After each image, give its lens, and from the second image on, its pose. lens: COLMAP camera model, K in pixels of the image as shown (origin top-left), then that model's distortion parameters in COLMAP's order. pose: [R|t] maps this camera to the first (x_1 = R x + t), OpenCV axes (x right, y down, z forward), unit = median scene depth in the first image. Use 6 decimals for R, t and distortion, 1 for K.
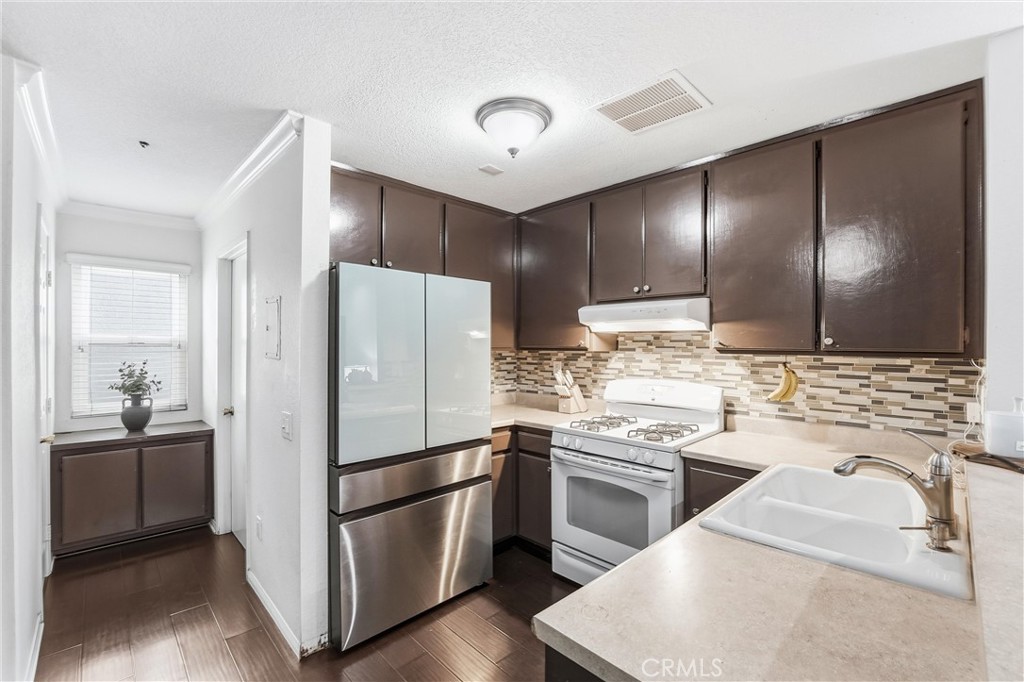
lens RADIAL K [[440.0, 0, 507.3], [0, 440.0, 341.1], [0, 0, 1]] dist [-0.030826, -0.000256]
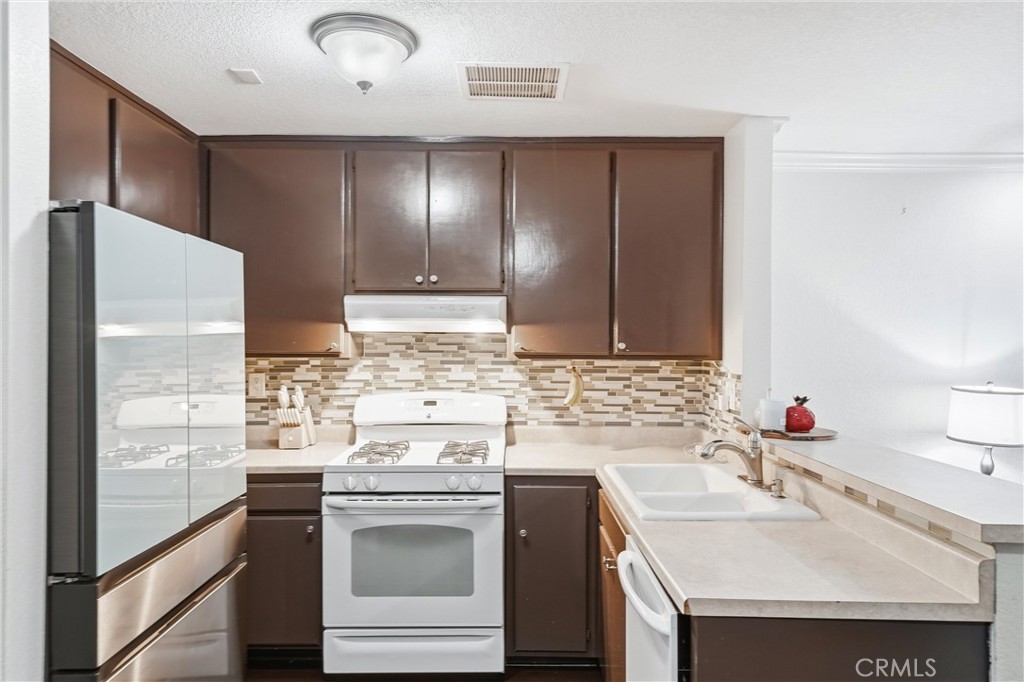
lens RADIAL K [[671.4, 0, 512.0], [0, 671.4, 341.0], [0, 0, 1]] dist [-0.000335, -0.000502]
pose [[0.691696, 0.001118, 0.722188, -0.506188], [-0.006792, 0.999965, 0.004957, -0.014616], [-0.722157, -0.008334, 0.691679, 0.041412]]
